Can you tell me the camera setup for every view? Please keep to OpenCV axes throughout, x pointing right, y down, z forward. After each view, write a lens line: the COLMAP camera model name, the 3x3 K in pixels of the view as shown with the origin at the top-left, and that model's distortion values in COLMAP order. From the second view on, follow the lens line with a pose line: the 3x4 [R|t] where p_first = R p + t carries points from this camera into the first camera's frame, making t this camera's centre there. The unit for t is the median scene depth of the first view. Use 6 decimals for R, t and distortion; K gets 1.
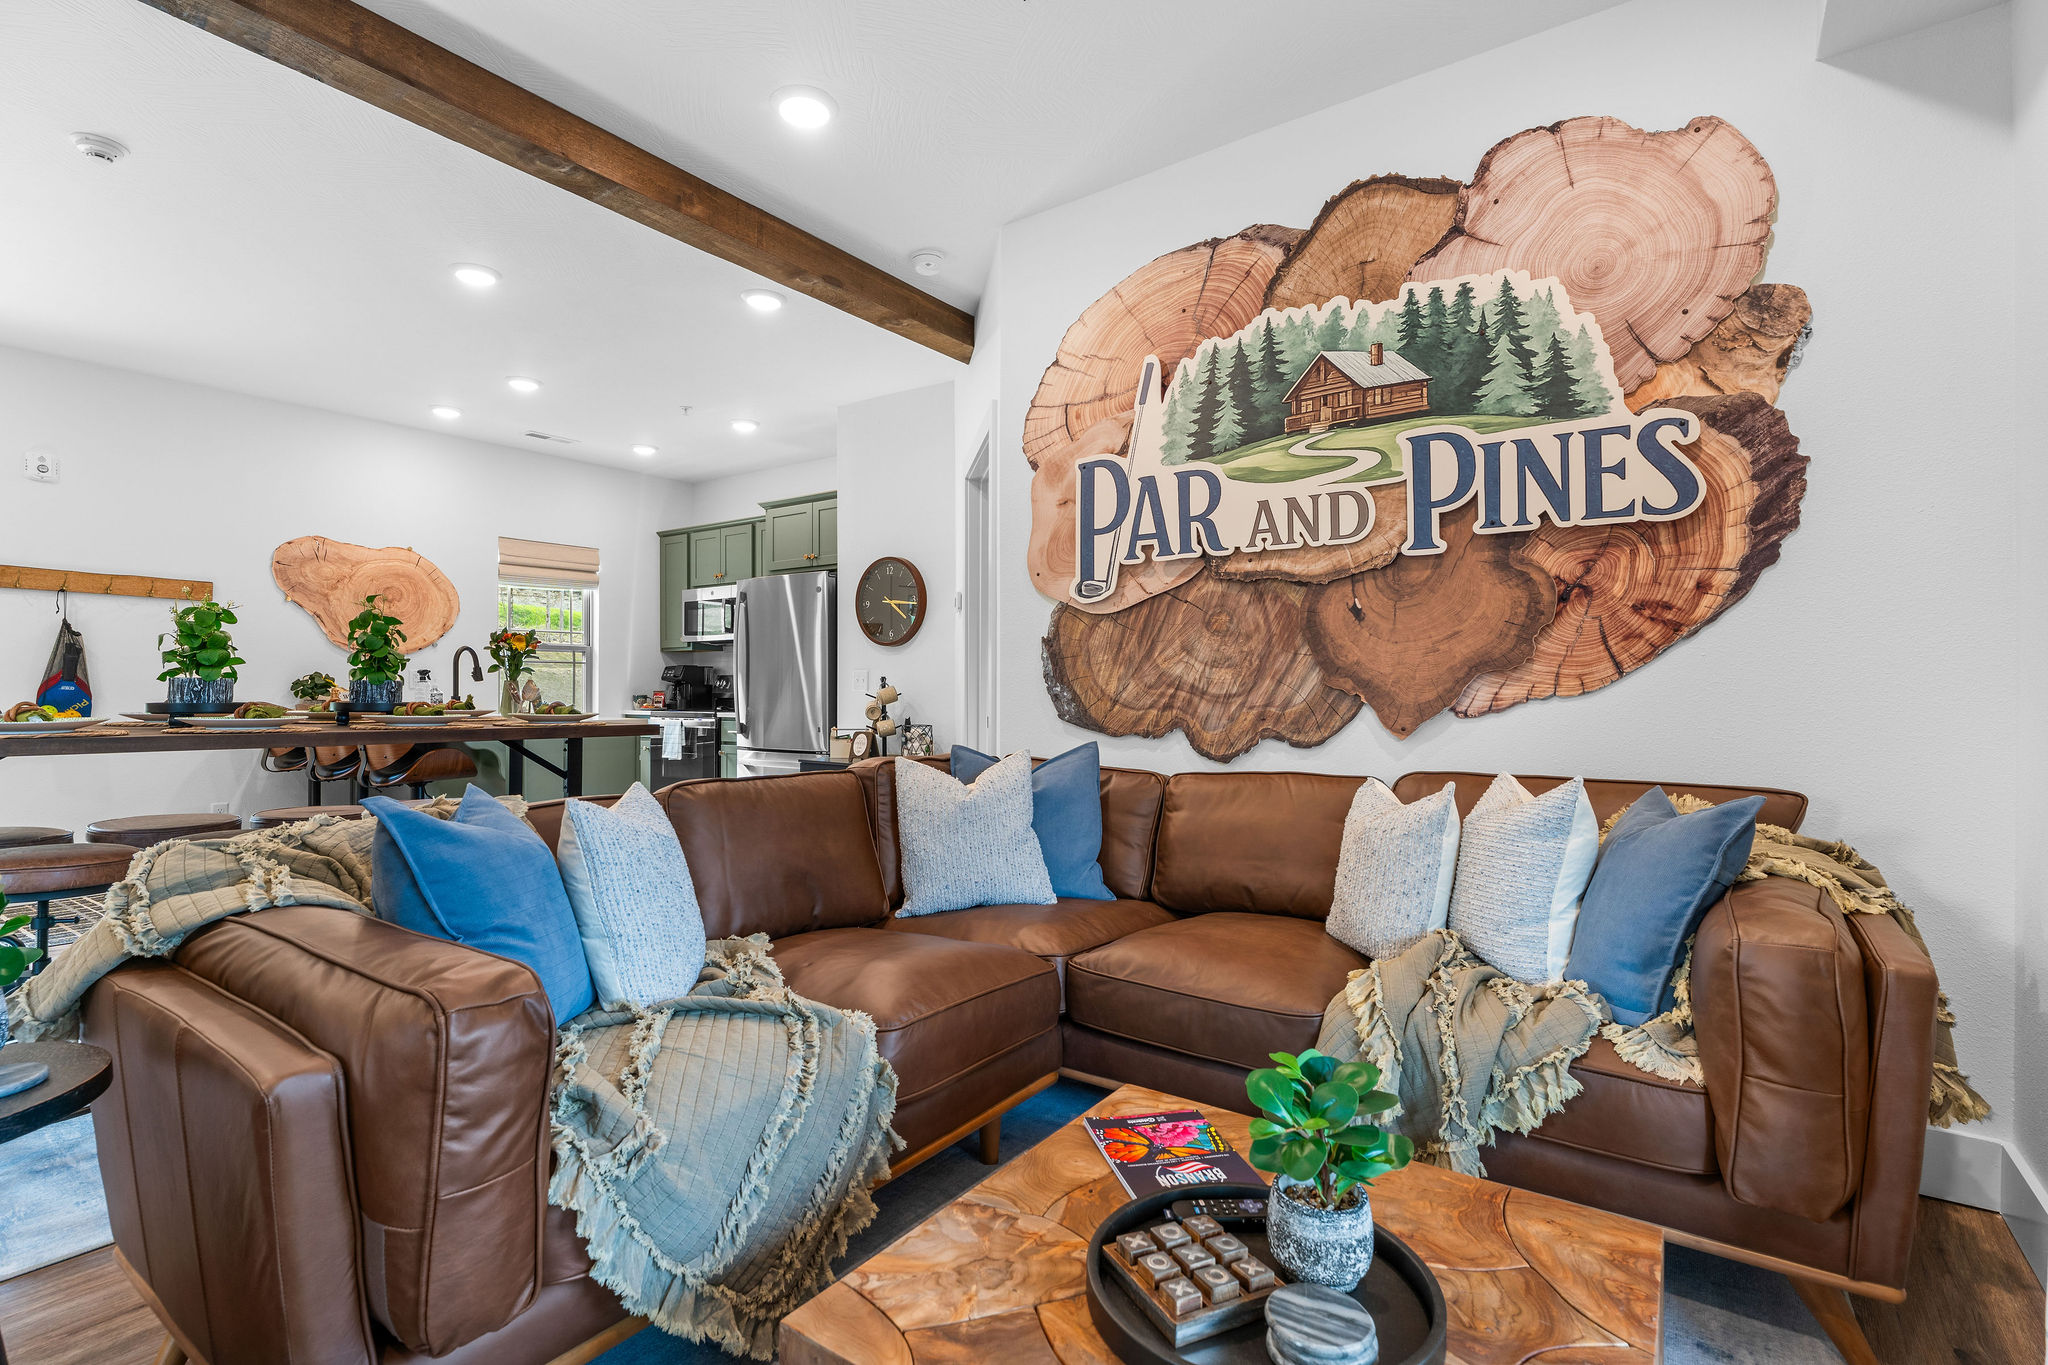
lens RADIAL K [[974.4, 0, 1017.2], [0, 974.4, 695.4], [0, 0, 1]] dist [-0.000238, 0.000024]
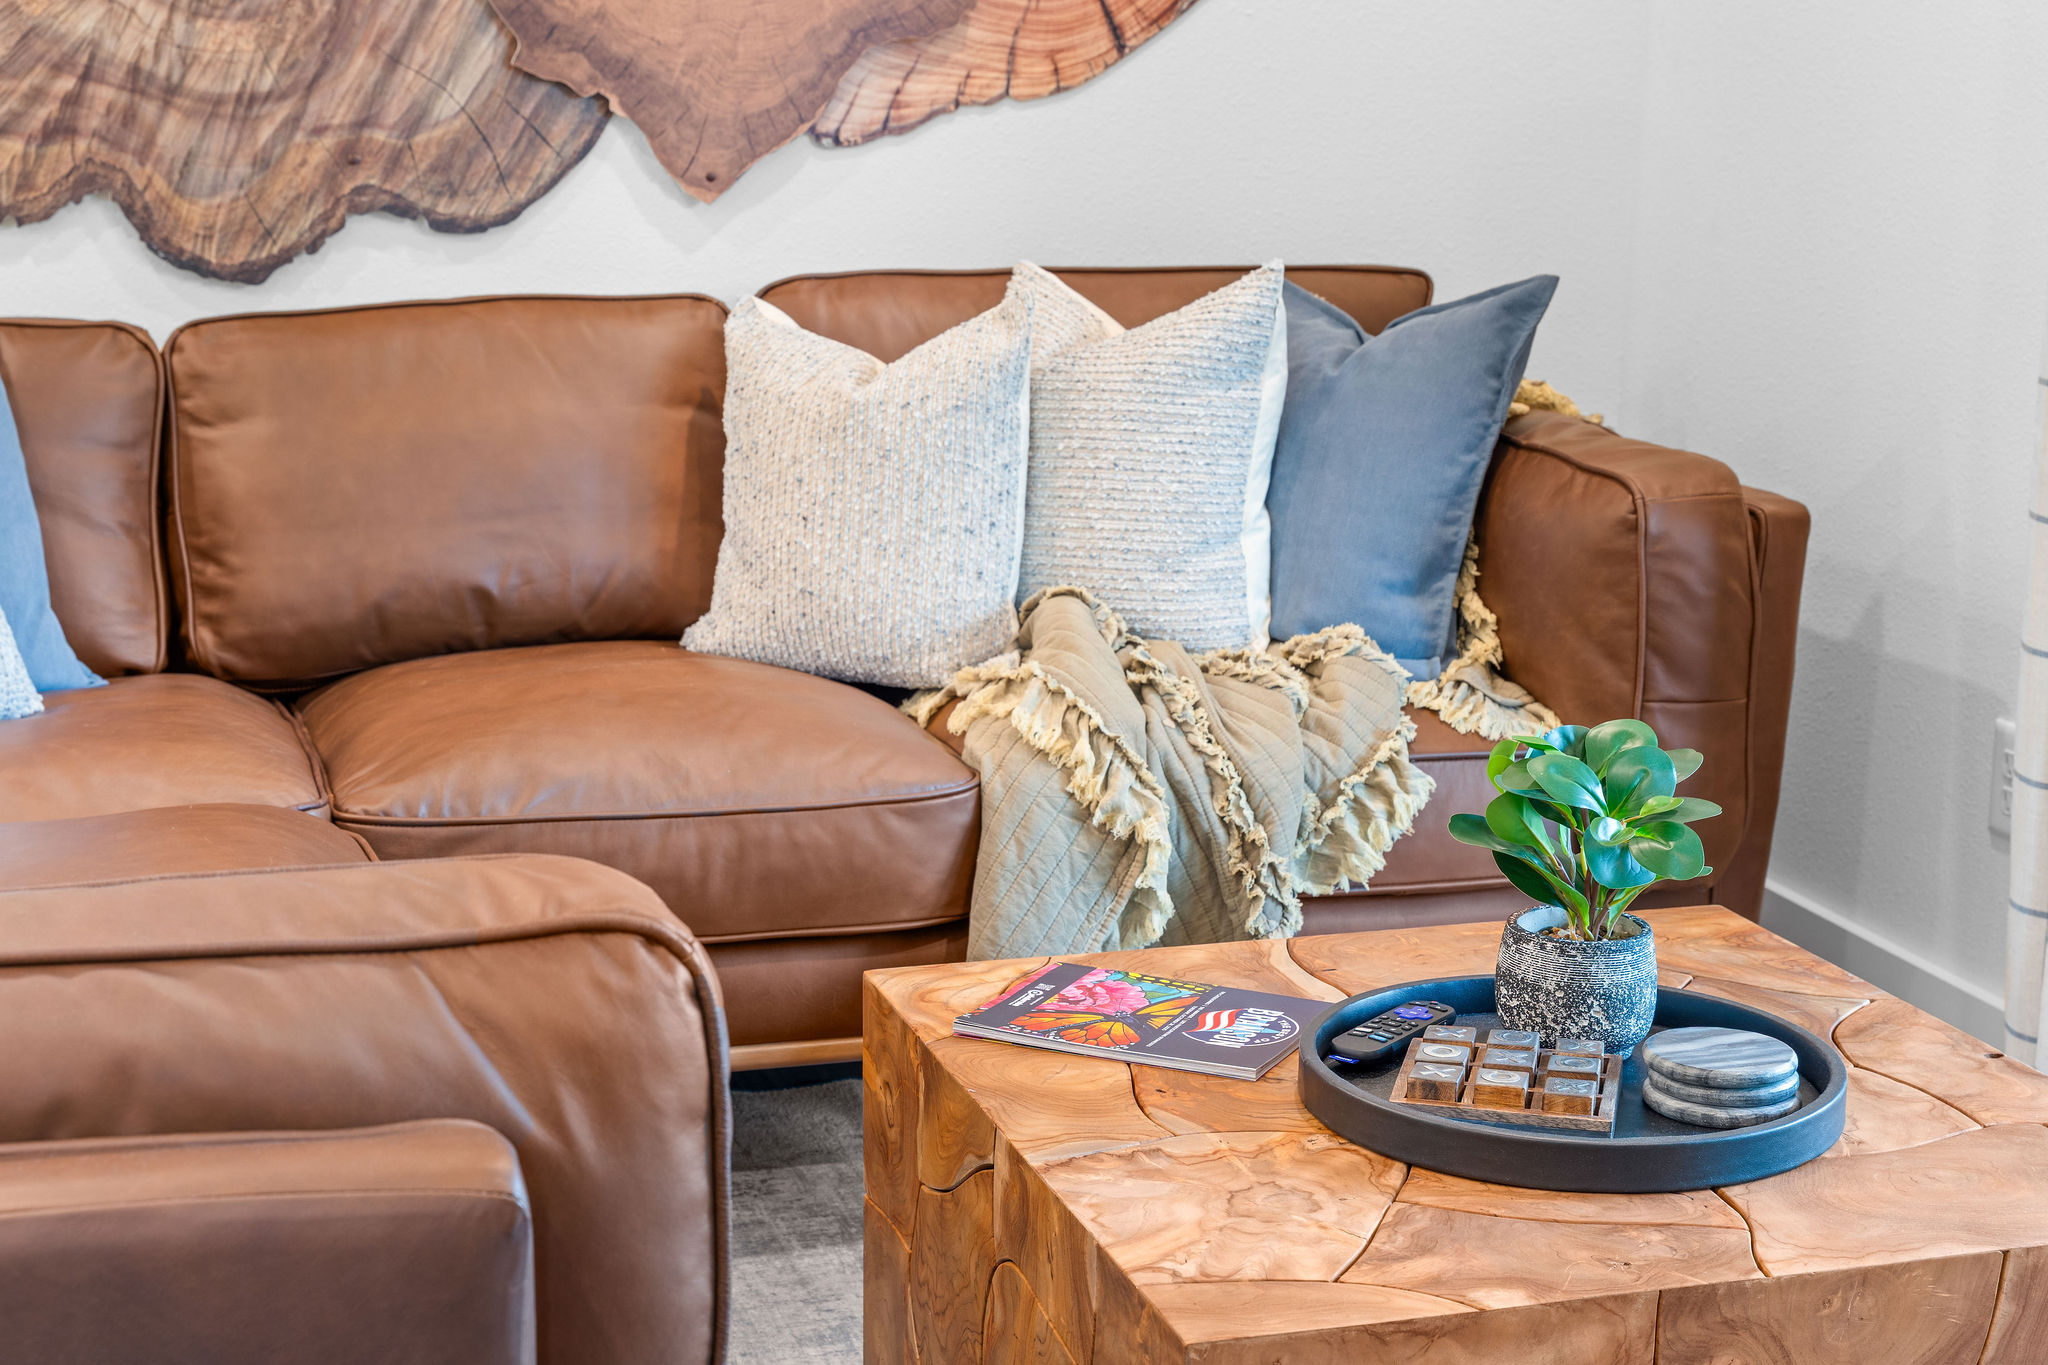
lens RADIAL K [[3260.8, 0, 1023.9], [0, 3260.8, 677.6], [0, 0, 1]] dist [0.070565, 0.000000]
pose [[0.609820, -0.154645, 0.777306, -0.679014], [-0.000505, 0.980702, 0.195507, -0.030948], [-0.792540, -0.119616, 0.597974, 0.011092]]
